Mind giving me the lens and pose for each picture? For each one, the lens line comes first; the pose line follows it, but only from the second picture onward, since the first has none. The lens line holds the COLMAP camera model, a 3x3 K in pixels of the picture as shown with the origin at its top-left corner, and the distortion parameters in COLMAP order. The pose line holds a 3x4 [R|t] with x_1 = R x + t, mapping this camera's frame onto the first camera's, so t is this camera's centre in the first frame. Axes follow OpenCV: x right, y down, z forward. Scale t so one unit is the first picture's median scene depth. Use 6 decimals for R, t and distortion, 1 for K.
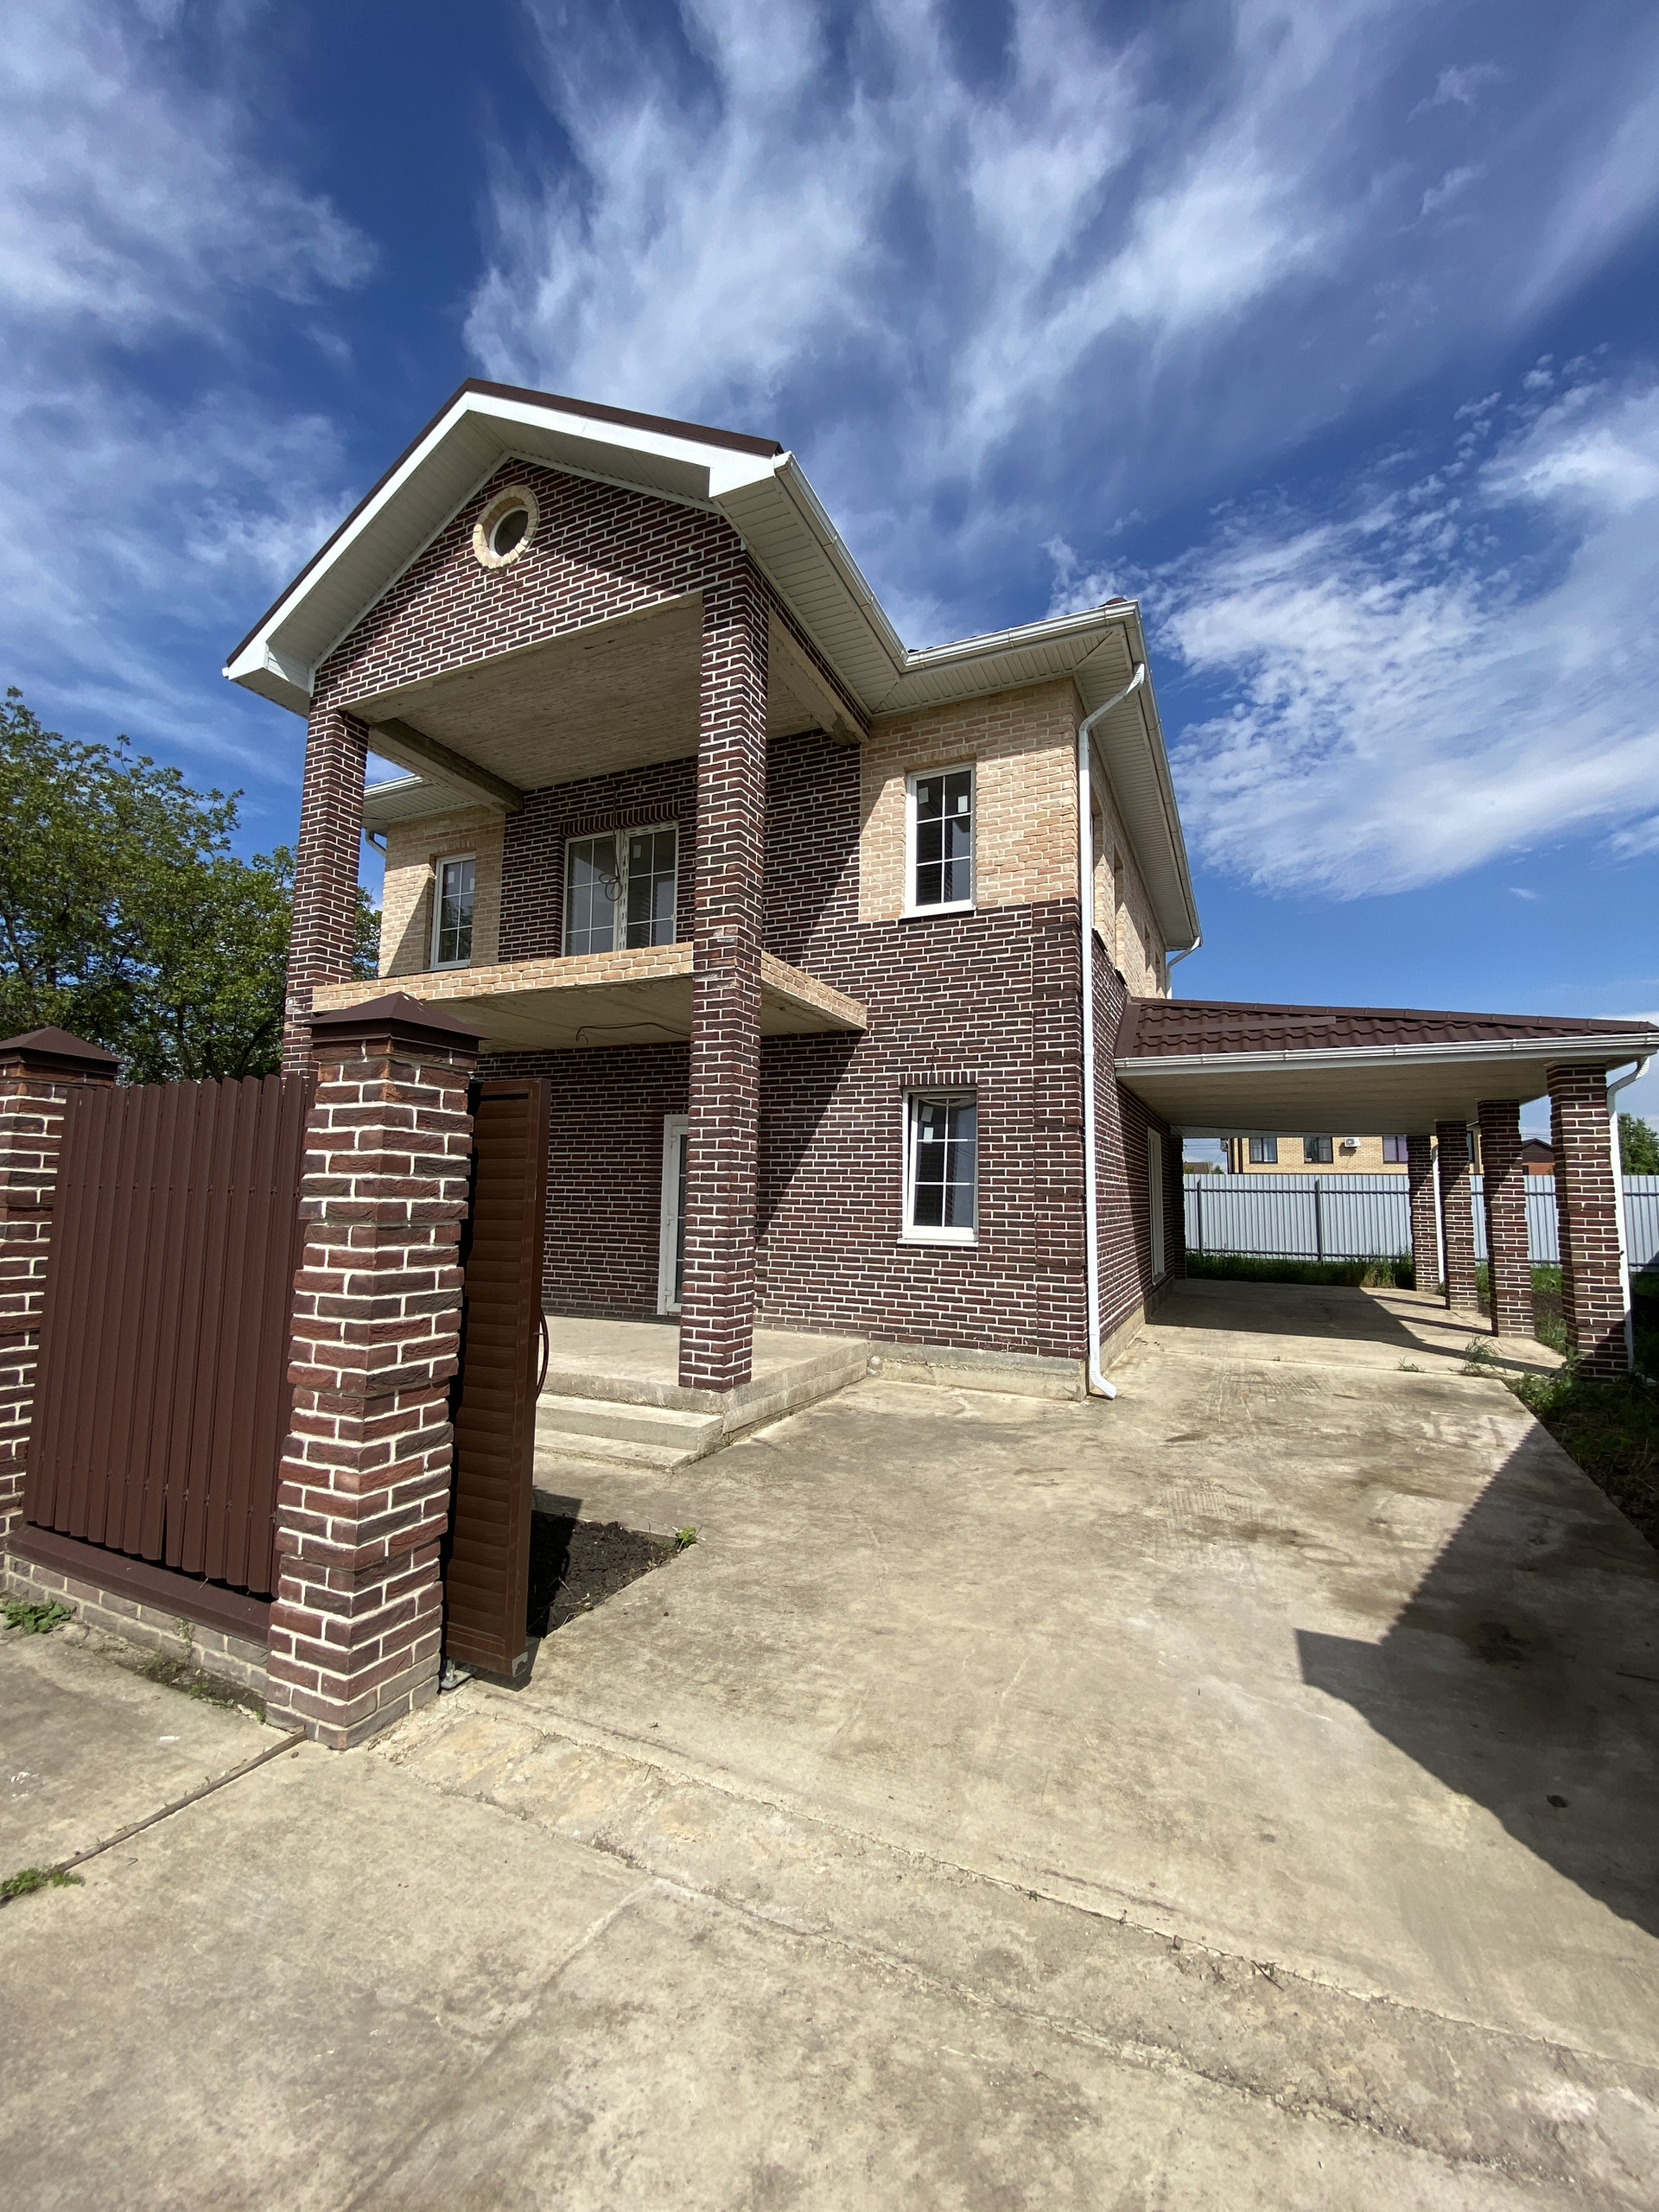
lens RADIAL K [[904.0, 0, 820.6], [0, 904.0, 1114.2], [0, 0, 1]] dist [0.013720, -0.015601]
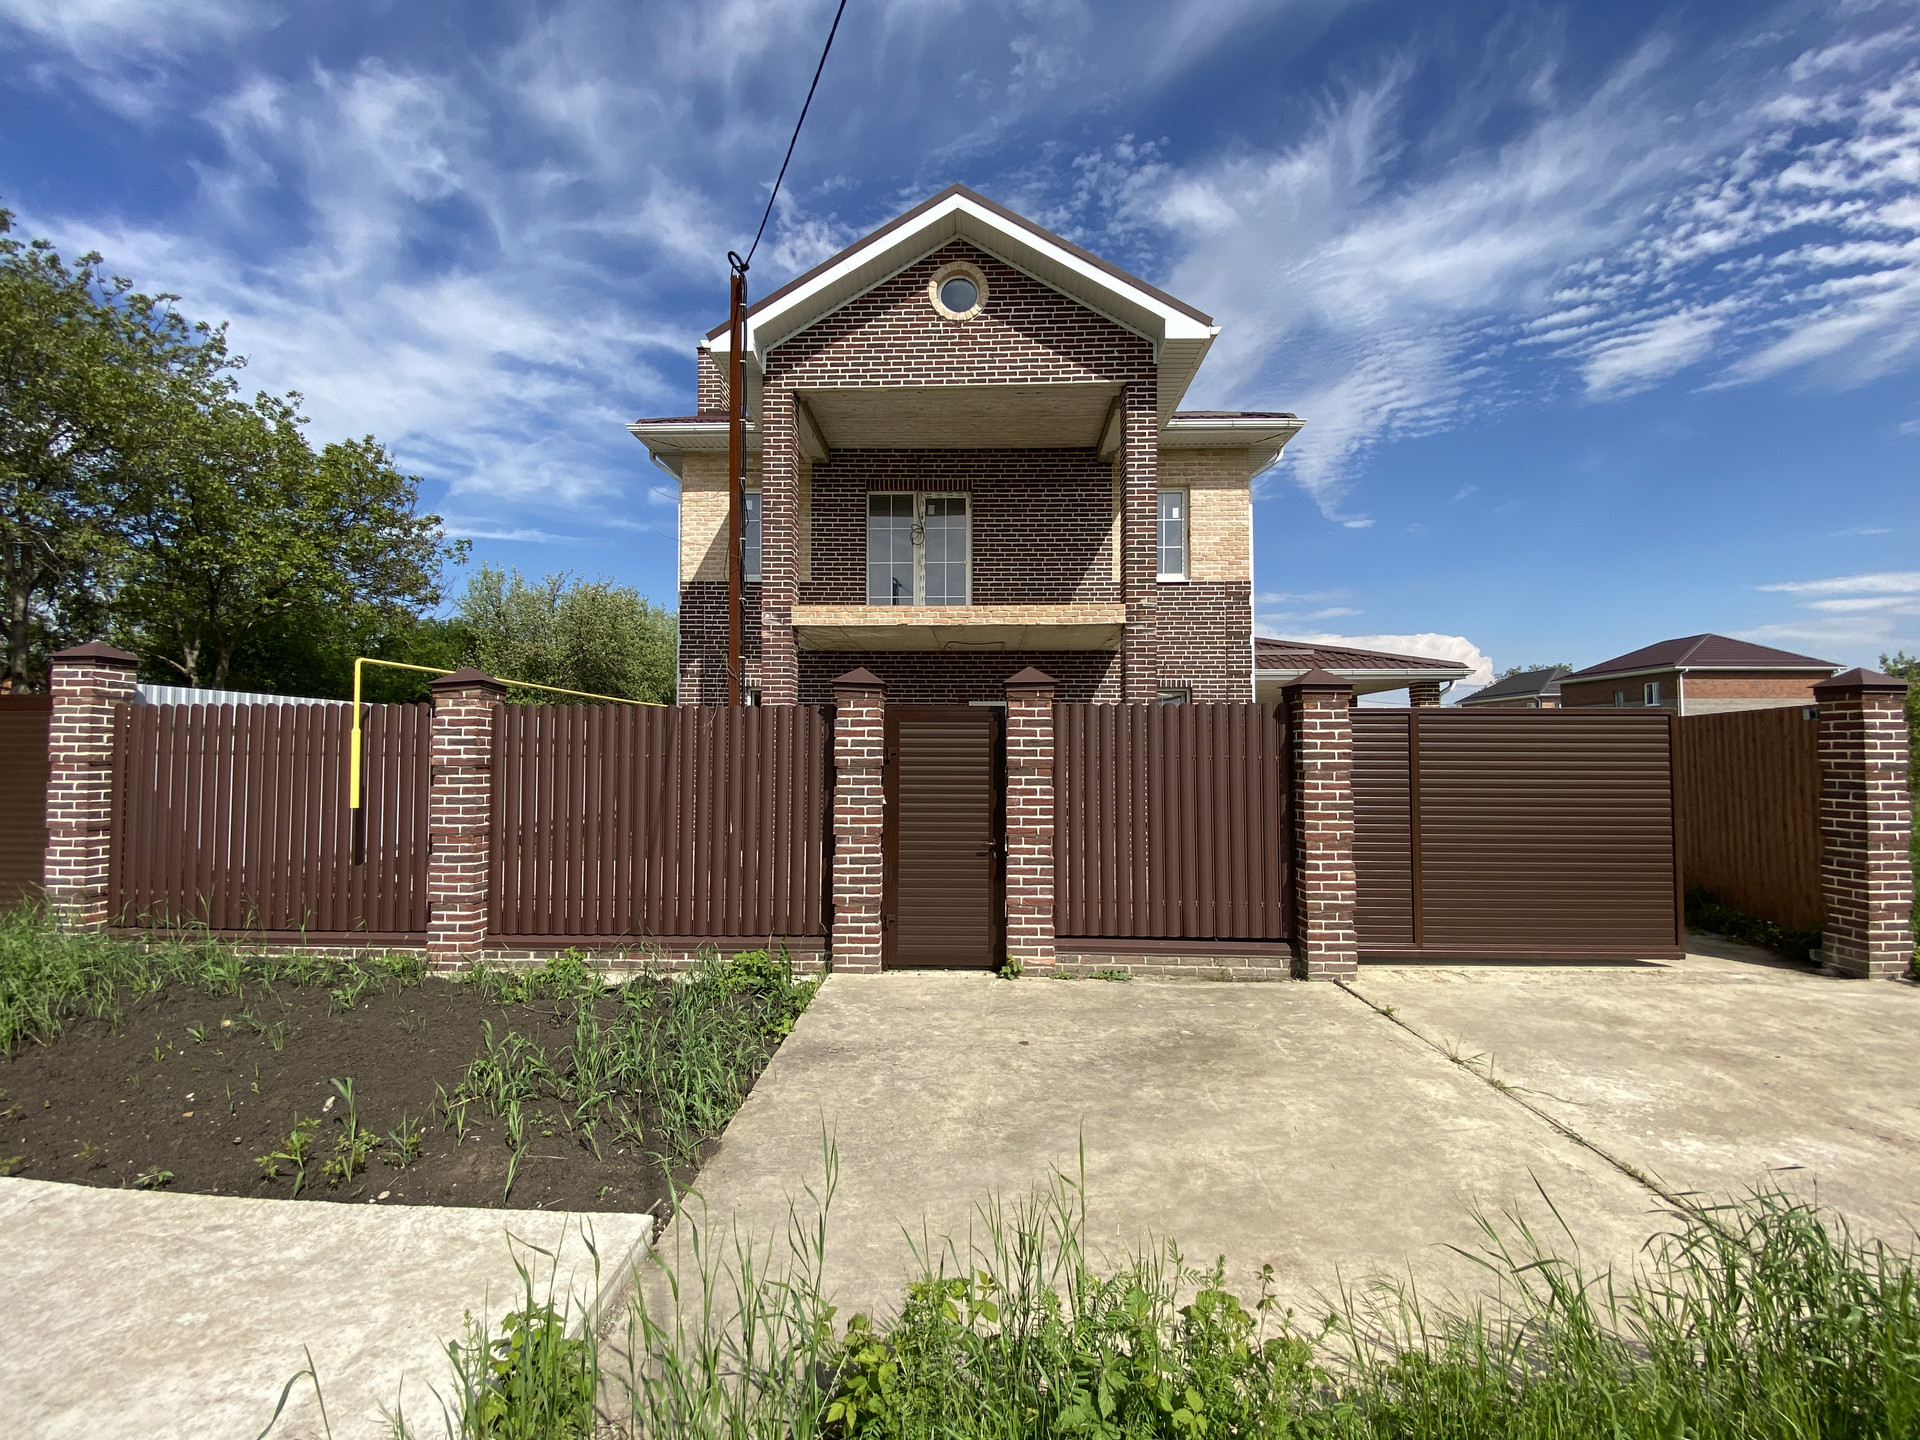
lens RADIAL K [[784.7, 0, 941.3], [0, 784.7, 741.4], [0, 0, 1]] dist [0.013720, -0.015601]
pose [[0.921153, -0.009419, 0.389088, -0.831130], [-0.020639, 0.997118, 0.073000, -0.030869], [-0.388654, -0.075275, 0.918304, -0.171755]]
